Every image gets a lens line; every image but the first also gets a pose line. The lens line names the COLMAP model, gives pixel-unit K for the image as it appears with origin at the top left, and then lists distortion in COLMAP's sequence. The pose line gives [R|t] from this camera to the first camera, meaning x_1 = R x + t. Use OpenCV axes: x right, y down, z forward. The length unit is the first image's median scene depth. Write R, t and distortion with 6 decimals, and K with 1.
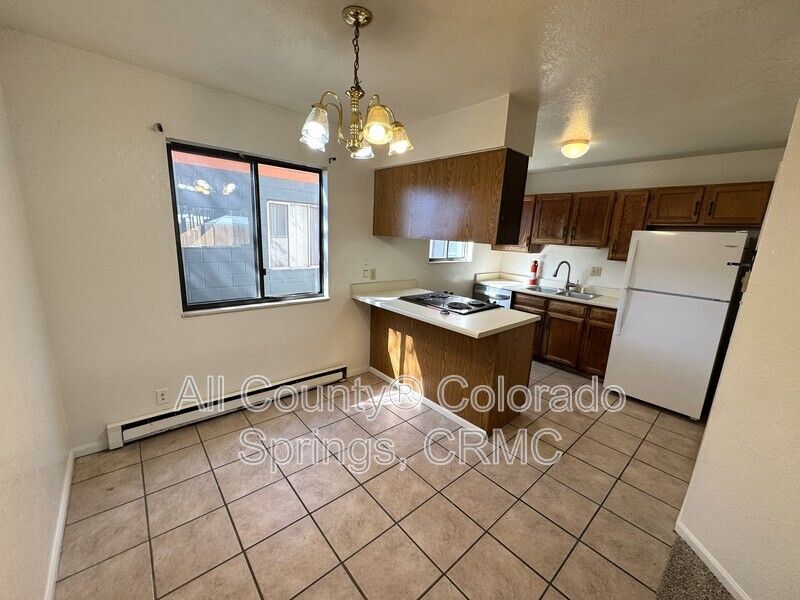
lens RADIAL K [[318.4, 0, 402.6], [0, 318.4, 300.4], [0, 0, 1]] dist [-0.001235, 0.000008]
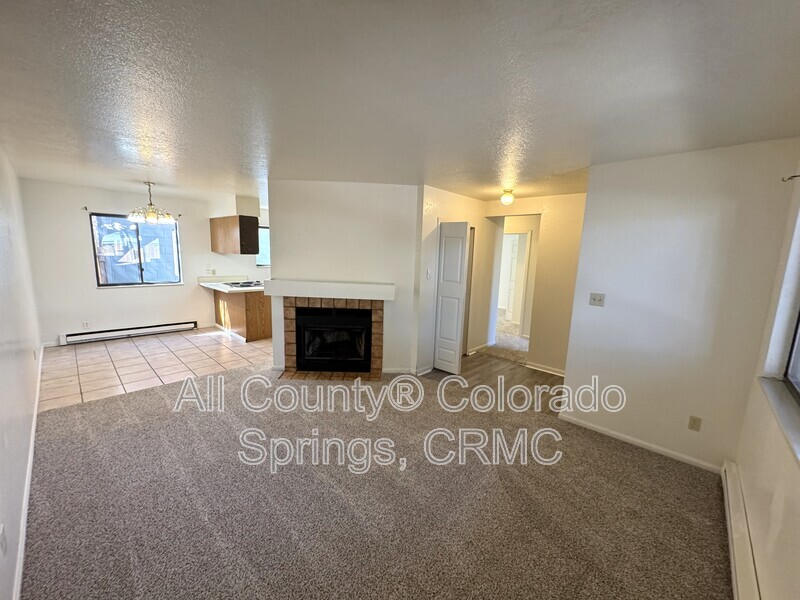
lens RADIAL K [[318.4, 0, 401.5], [0, 318.4, 303.3], [0, 0, 1]] dist [-0.001235, 0.000008]
pose [[0.995857, -0.030731, 0.085587, 1.061051], [0.035033, 0.998173, -0.049222, 0.291209], [-0.083918, 0.052017, 0.995114, -1.190172]]
